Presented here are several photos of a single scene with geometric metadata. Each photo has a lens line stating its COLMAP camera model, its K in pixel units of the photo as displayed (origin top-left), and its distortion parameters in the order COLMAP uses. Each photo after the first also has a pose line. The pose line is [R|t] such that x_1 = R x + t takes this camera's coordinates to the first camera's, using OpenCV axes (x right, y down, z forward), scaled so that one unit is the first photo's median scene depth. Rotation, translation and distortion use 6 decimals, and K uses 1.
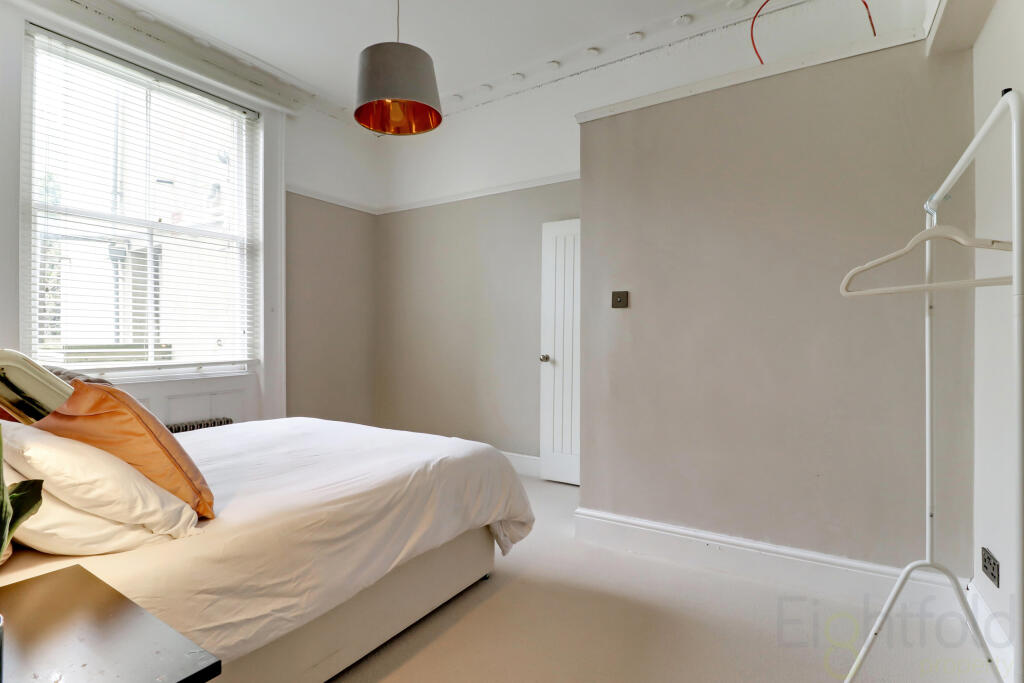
lens RADIAL K [[479.3, 0, 526.1], [0, 479.3, 329.3], [0, 0, 1]] dist [-0.001109, -0.012506]
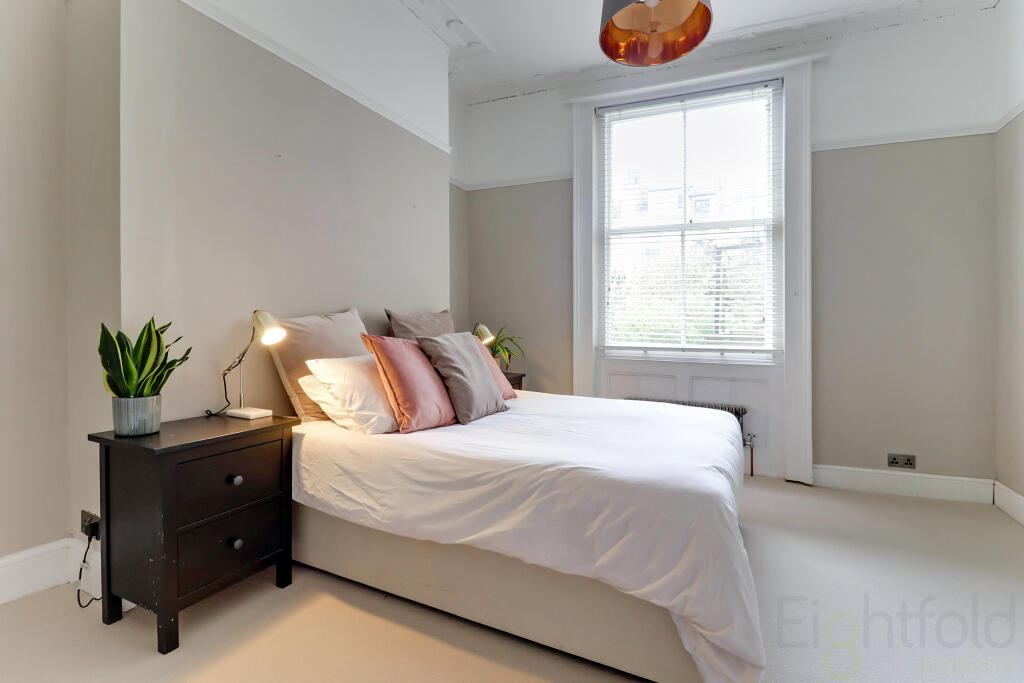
lens RADIAL K [[479.3, 0, 526.1], [0, 479.3, 329.3], [0, 0, 1]] dist [-0.001109, -0.012506]
pose [[0.117762, 0.003629, -0.993035, 0.562215], [-0.006666, 0.999974, 0.002864, 0.049933], [0.993019, 0.006282, 0.117783, 0.814257]]
